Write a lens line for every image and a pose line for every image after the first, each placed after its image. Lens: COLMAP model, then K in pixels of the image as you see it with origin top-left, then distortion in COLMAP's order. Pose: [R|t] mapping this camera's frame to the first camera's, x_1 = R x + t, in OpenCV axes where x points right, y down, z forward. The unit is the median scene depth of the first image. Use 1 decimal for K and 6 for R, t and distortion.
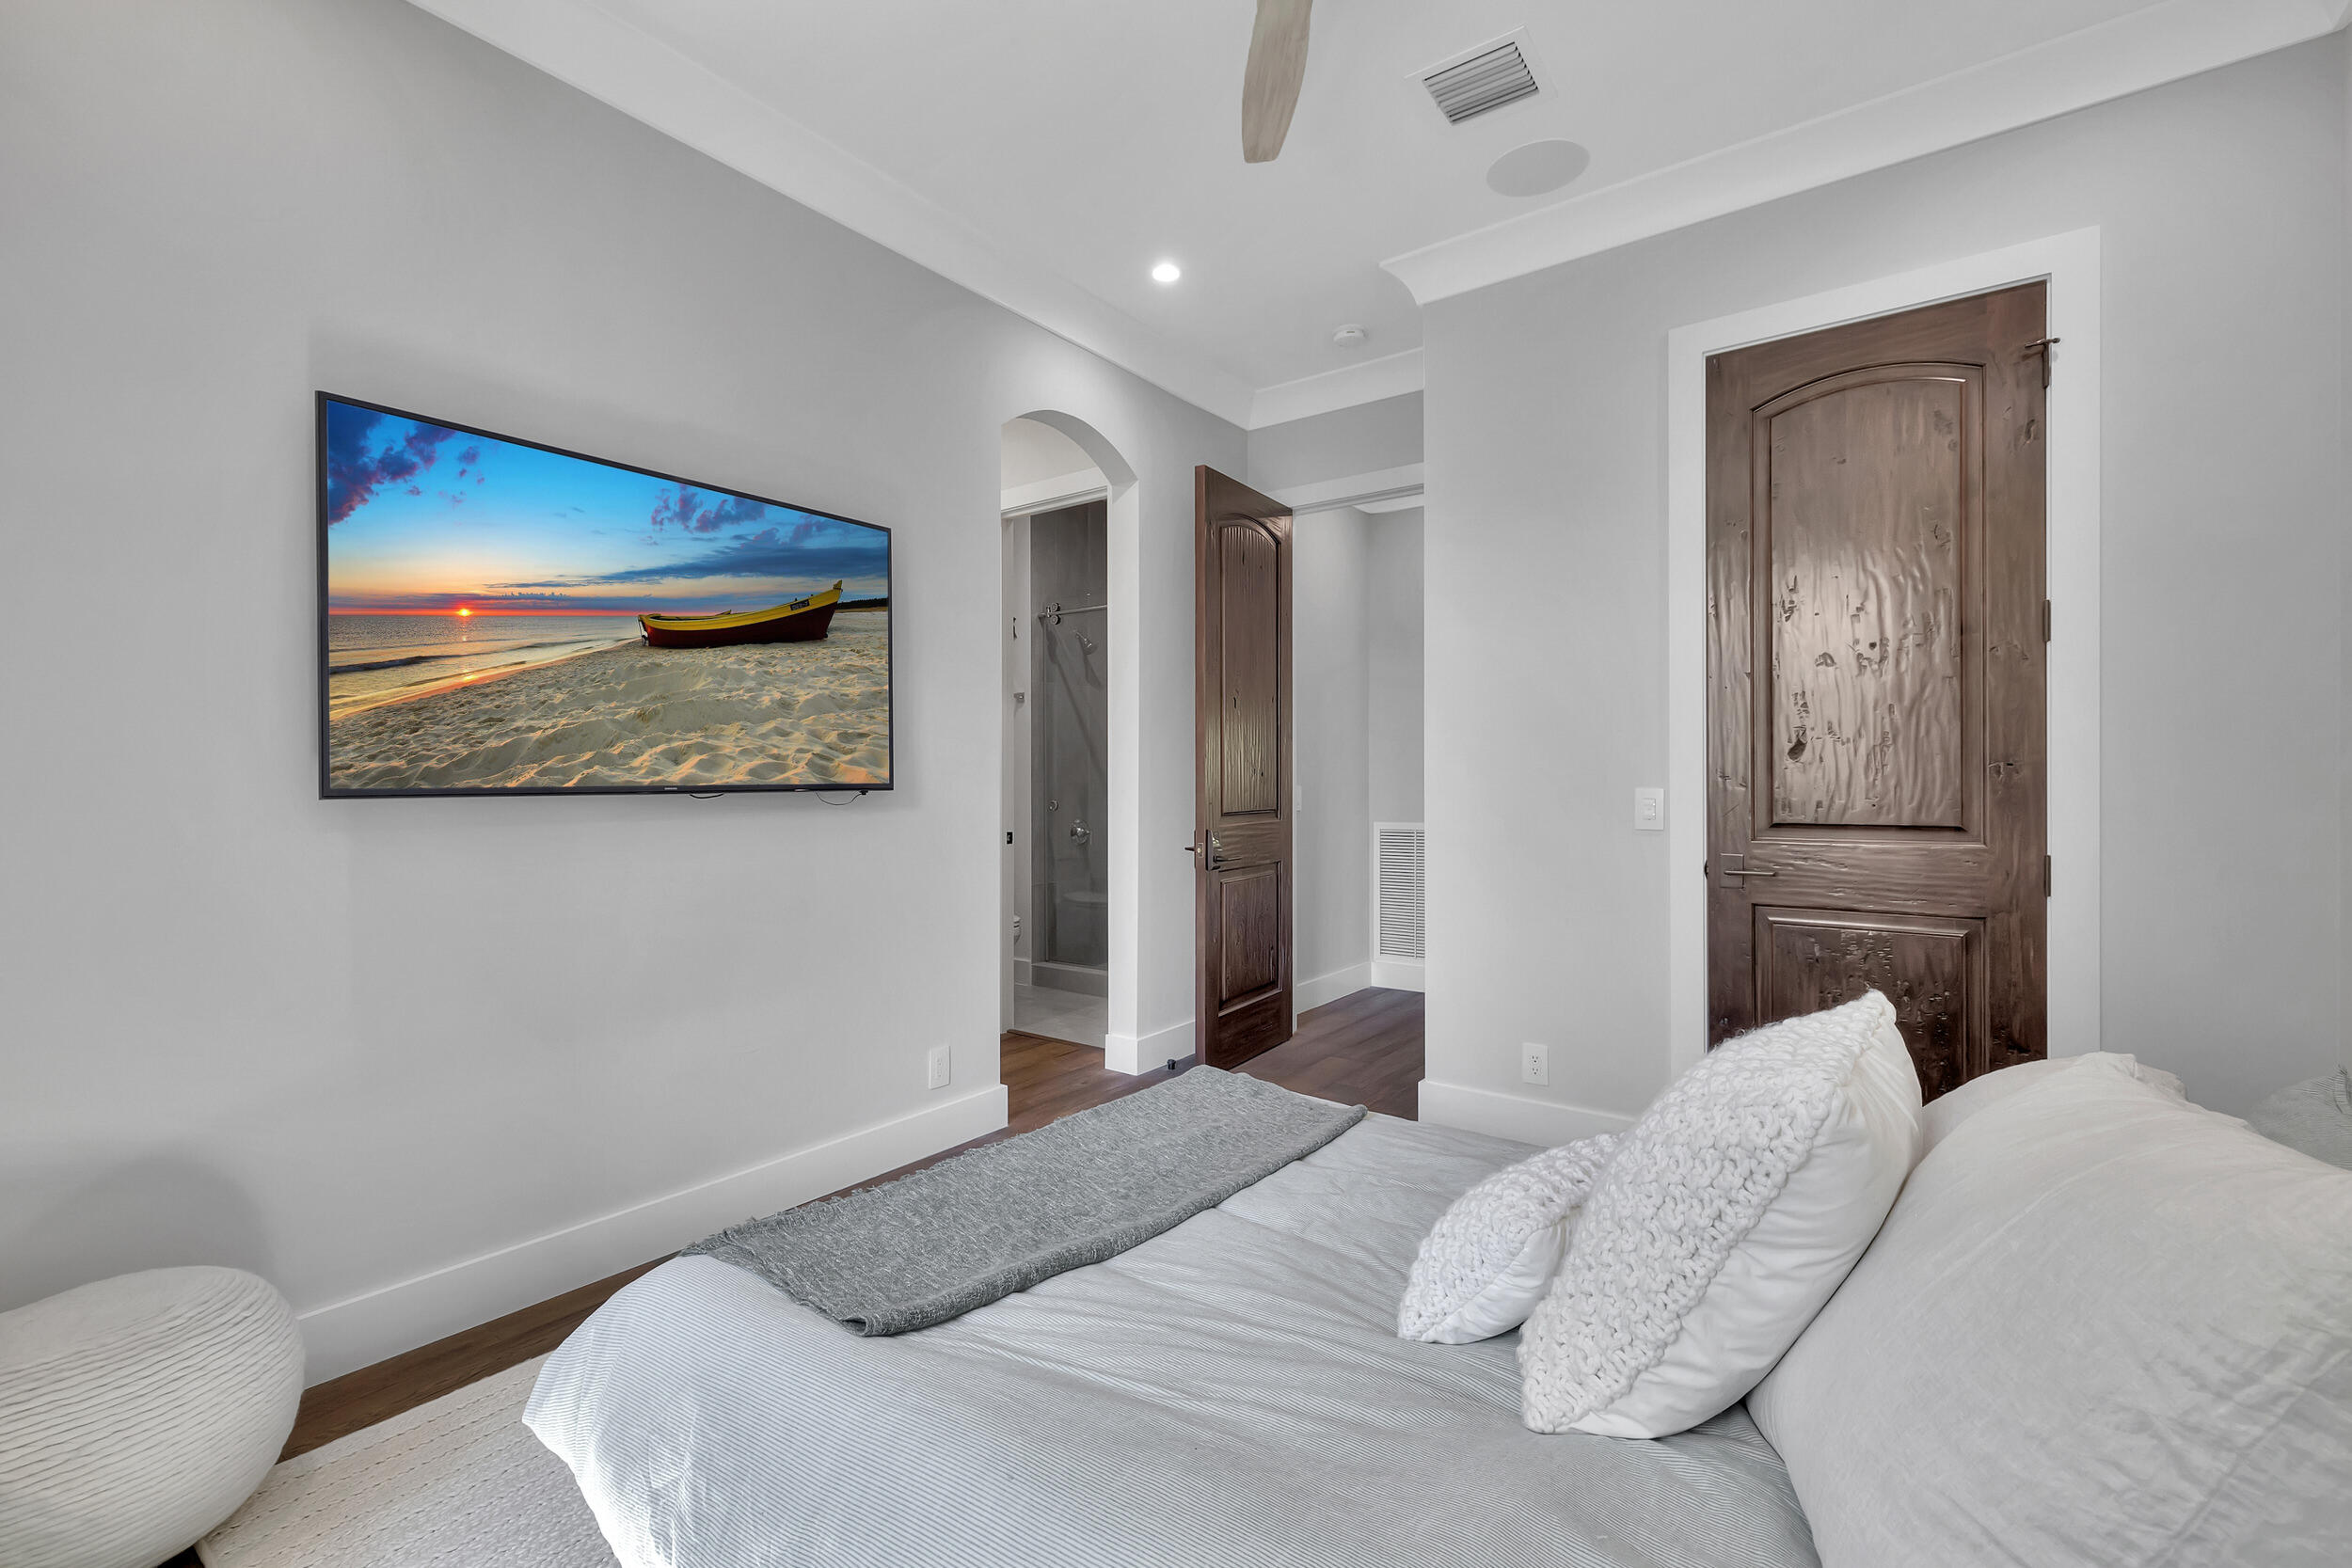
lens RADIAL K [[989.6, 0, 1169.7], [0, 989.6, 786.6], [0, 0, 1]] dist [0.002319, 0.000481]
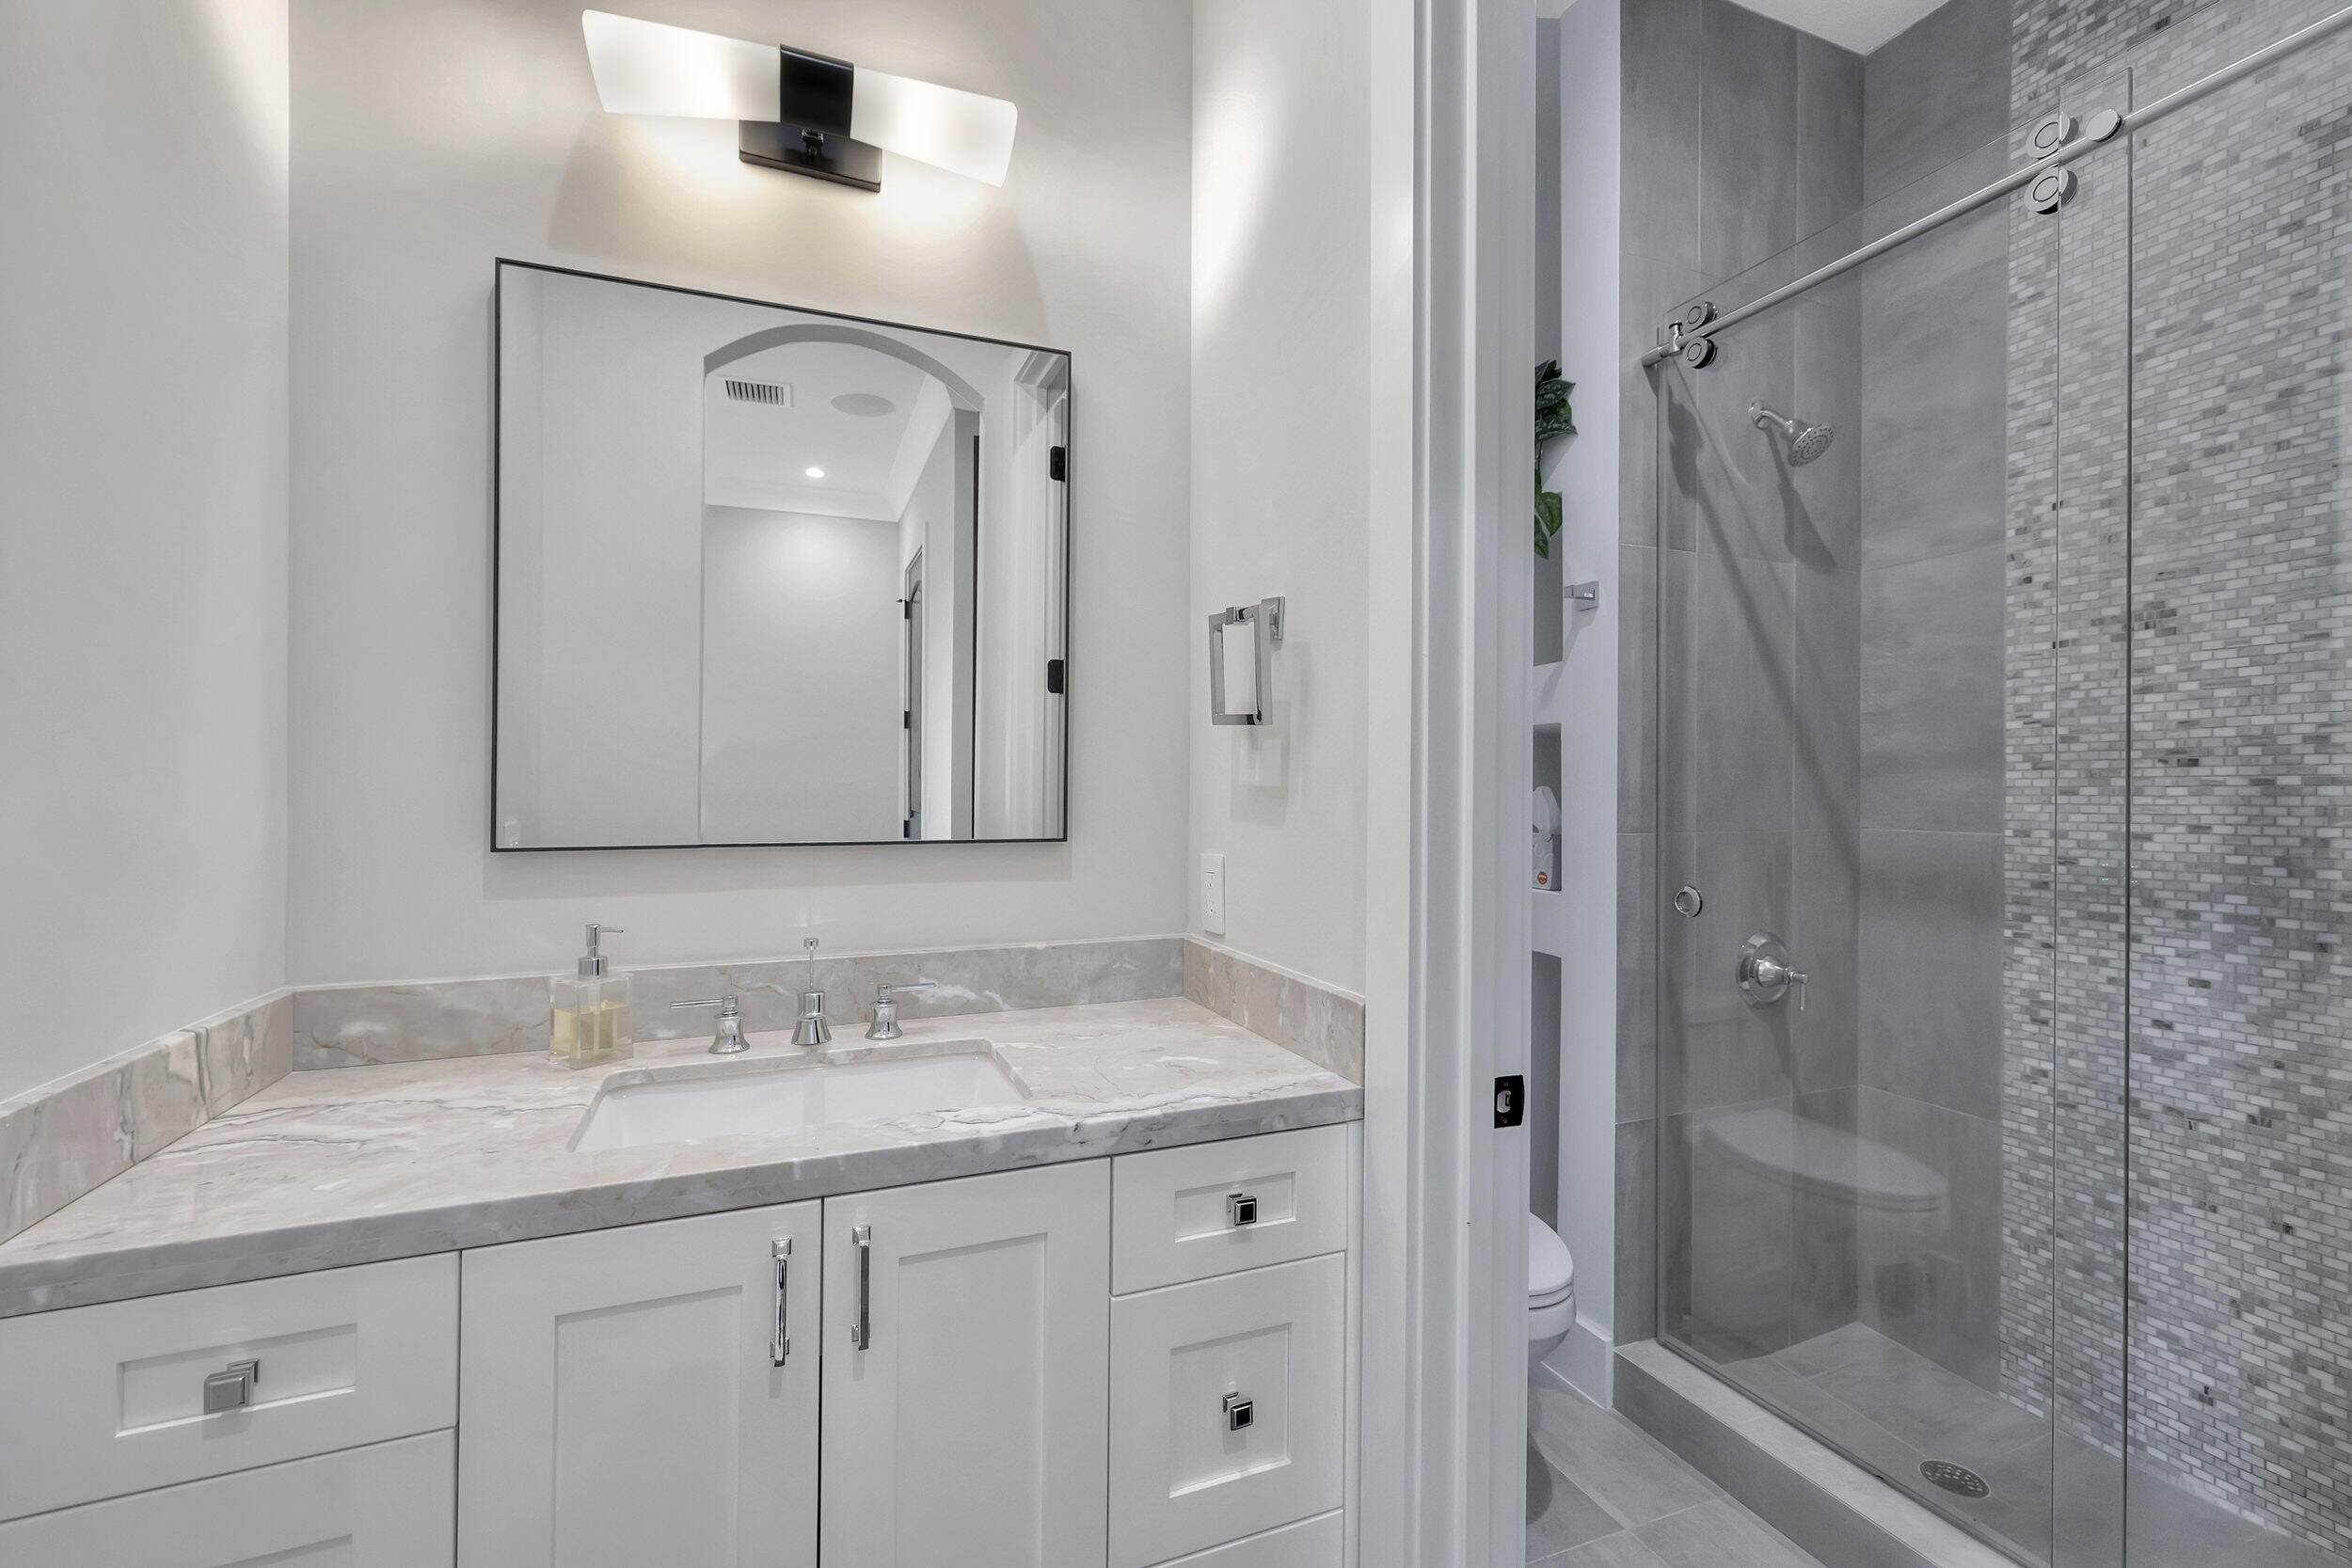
lens RADIAL K [[989.6, 0, 1169.7], [0, 989.6, 786.6], [0, 0, 1]] dist [0.002319, 0.000481]
pose [[0.844860, 0.009190, -0.534909, -0.082769], [-0.013381, 0.999903, -0.003957, -0.015516], [0.534821, 0.010501, 0.844900, 0.594633]]
